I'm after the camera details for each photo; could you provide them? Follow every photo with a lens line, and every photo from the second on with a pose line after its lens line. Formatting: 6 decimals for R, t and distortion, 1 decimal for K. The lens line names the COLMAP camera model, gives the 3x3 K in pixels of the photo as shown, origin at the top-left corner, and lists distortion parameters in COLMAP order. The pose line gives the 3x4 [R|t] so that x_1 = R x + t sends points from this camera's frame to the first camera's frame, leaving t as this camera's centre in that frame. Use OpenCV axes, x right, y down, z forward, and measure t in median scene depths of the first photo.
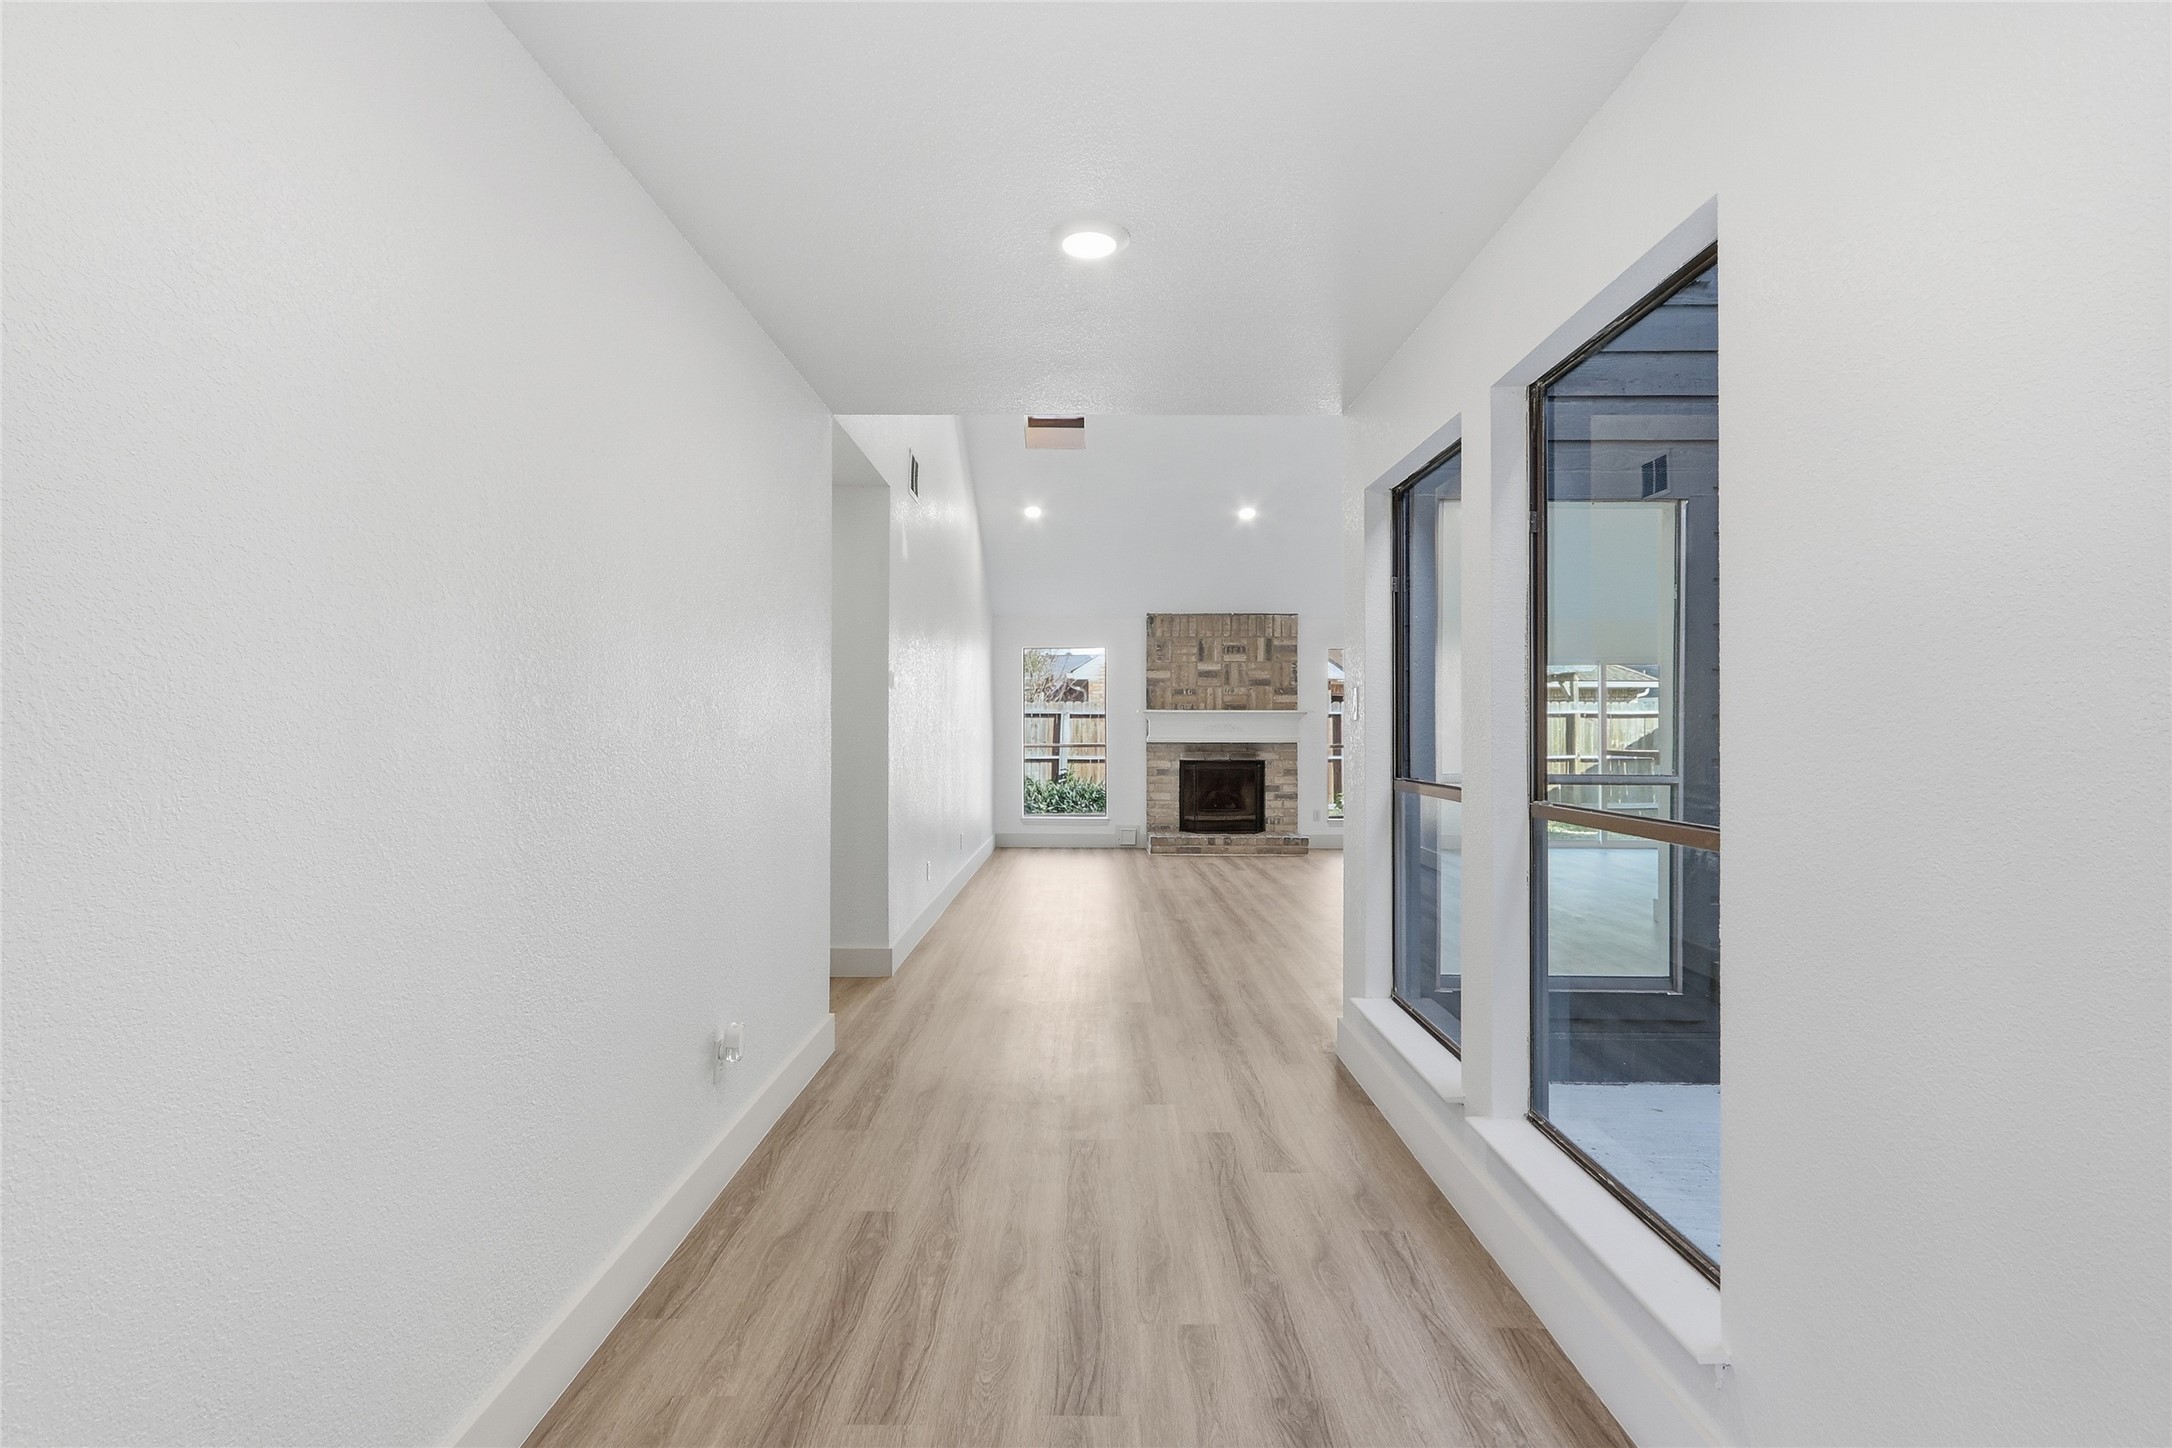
lens RADIAL K [[995.9, 0, 1081.0], [0, 995.9, 726.0], [0, 0, 1]] dist [-0.000735, 0.000033]
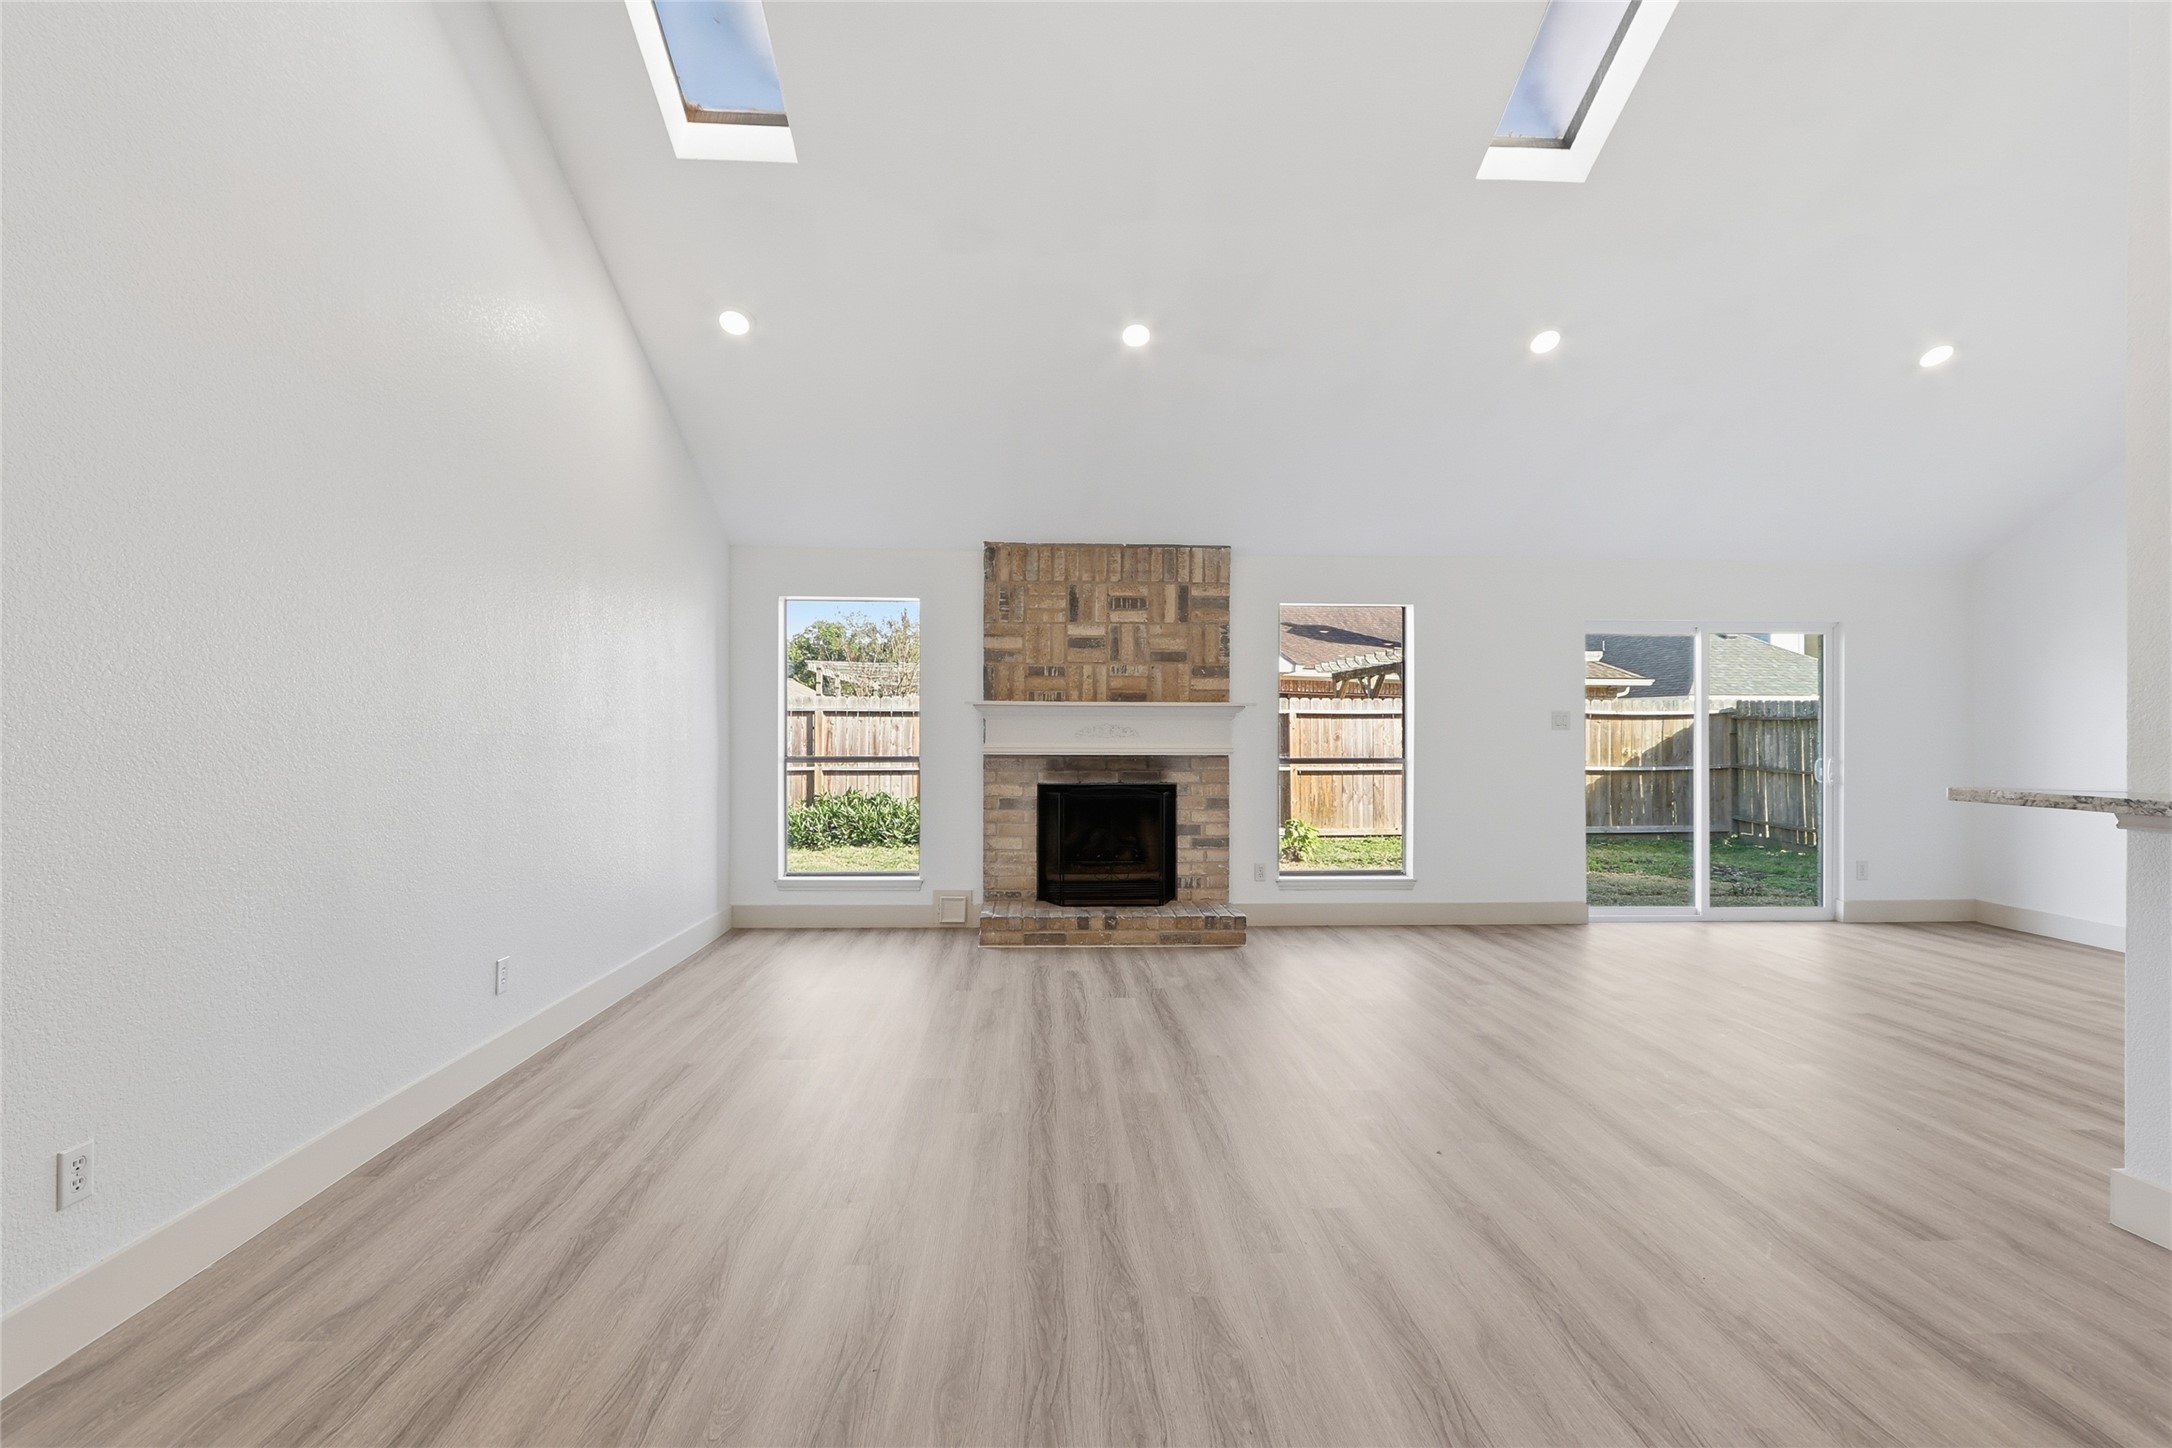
lens RADIAL K [[995.9, 0, 1081.0], [0, 995.9, 726.0], [0, 0, 1]] dist [-0.000735, 0.000033]
pose [[0.998414, 0.003194, 0.056200, 0.091223], [-0.003101, 0.999994, -0.001742, -0.000034], [-0.056205, 0.001565, 0.998418, 0.390352]]
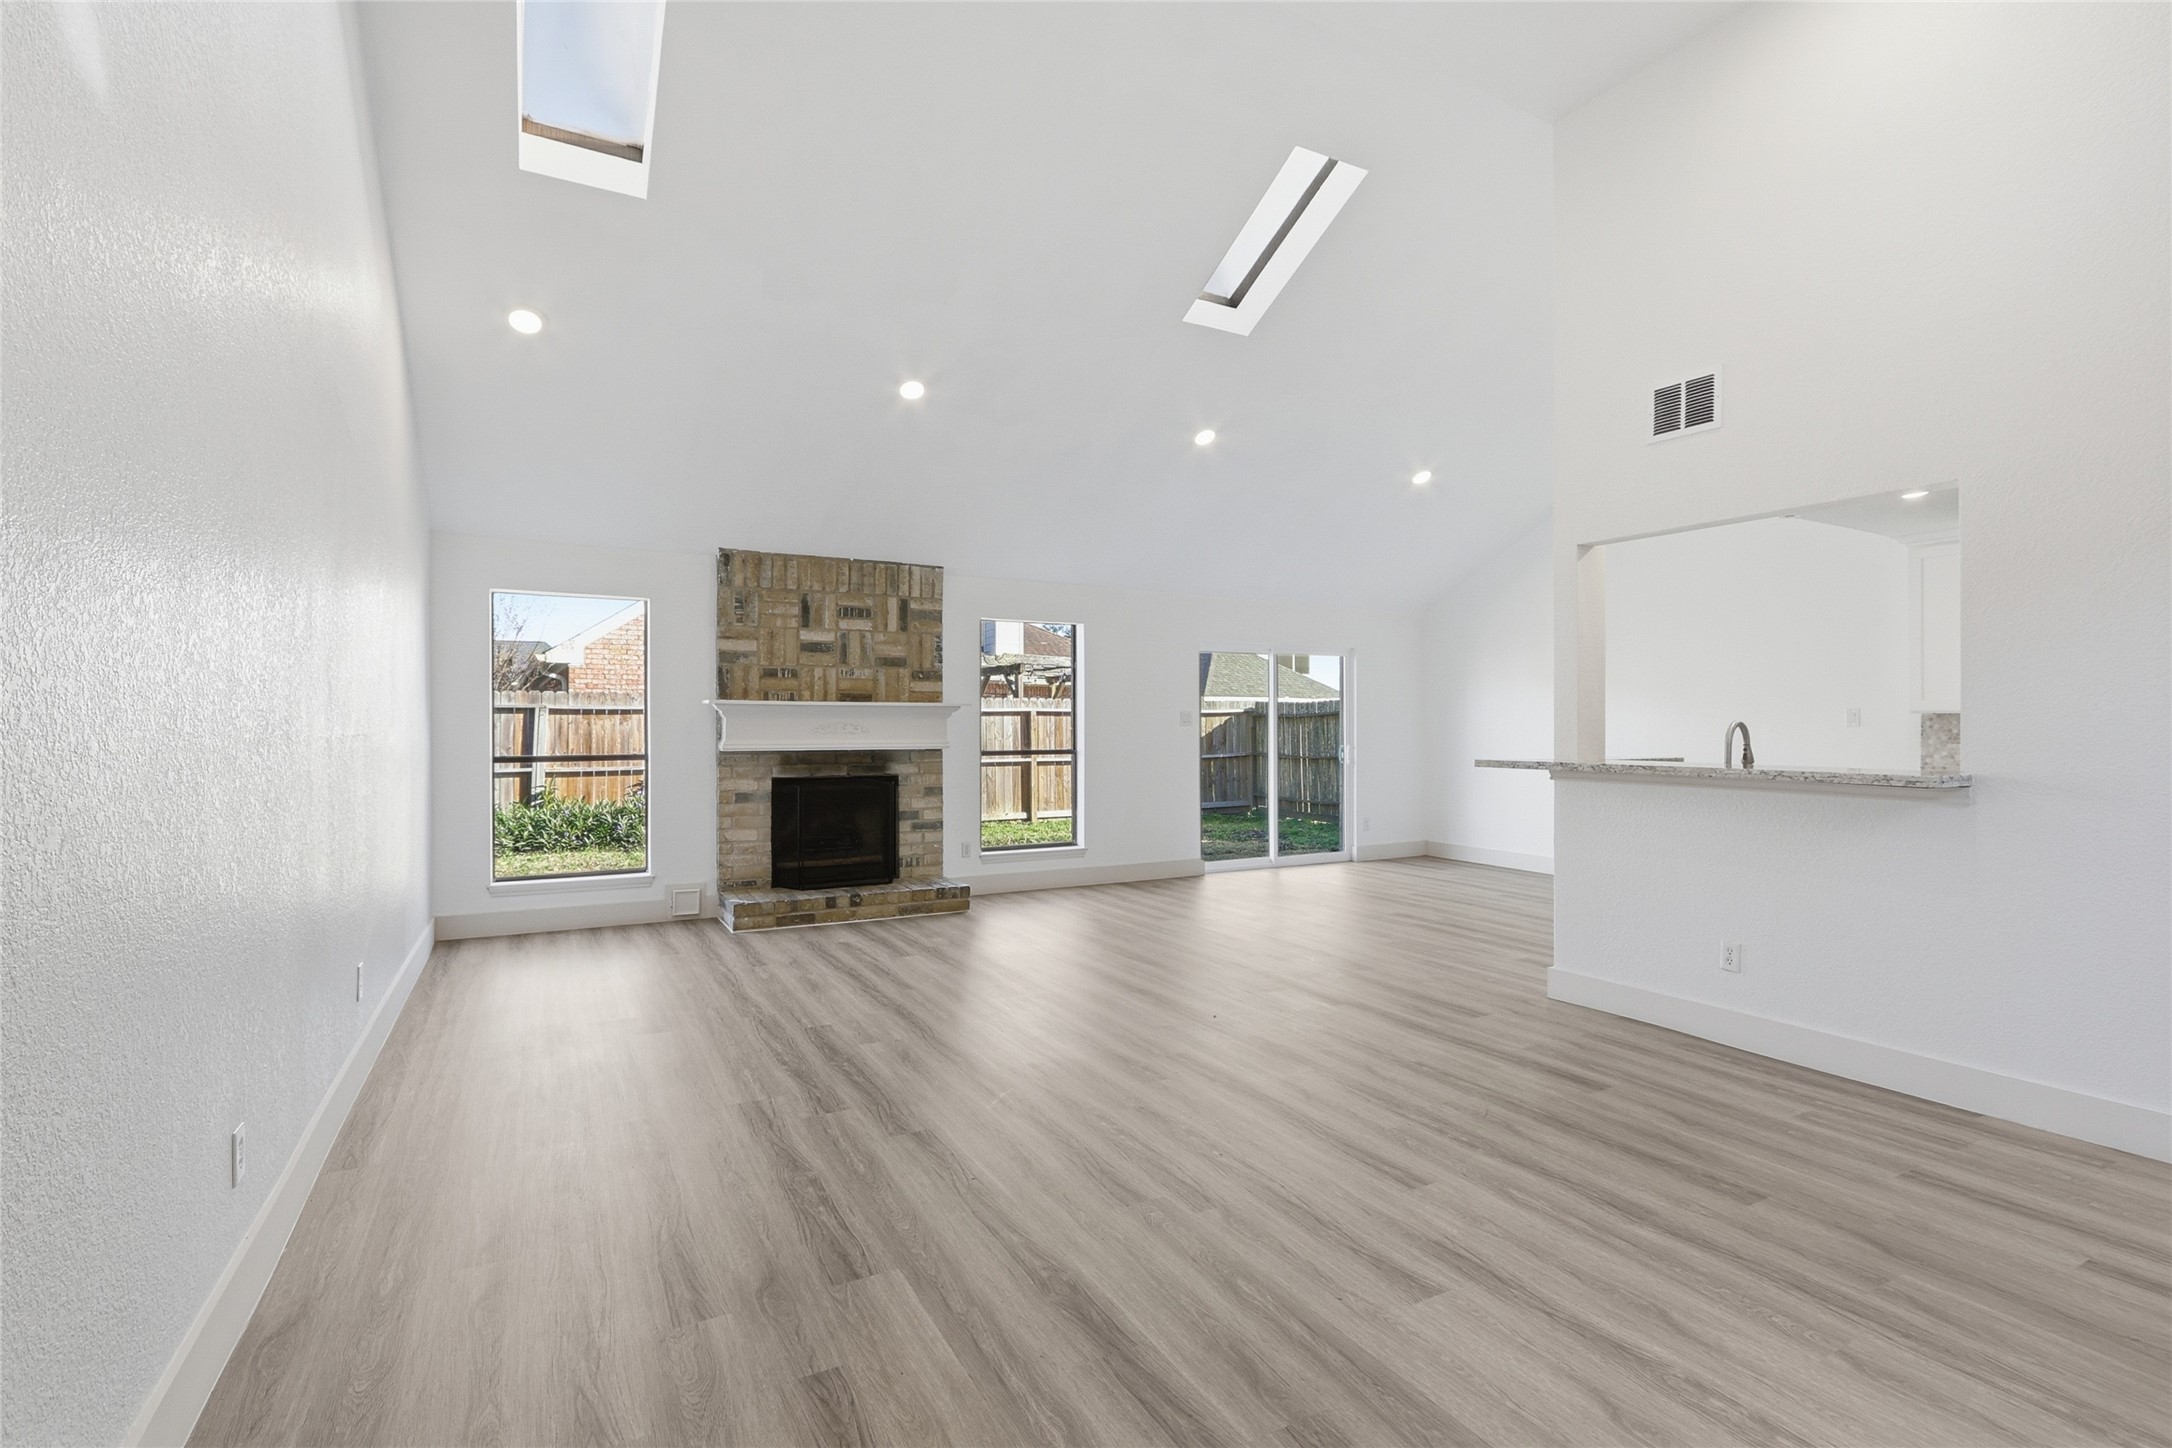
lens RADIAL K [[995.9, 0, 1081.0], [0, 995.9, 726.0], [0, 0, 1]] dist [-0.000735, 0.000033]
pose [[0.874804, -0.001022, 0.484476, -0.039474], [0.000385, 0.999999, 0.001414, -0.000545], [-0.484476, -0.001050, 0.874804, 0.333350]]
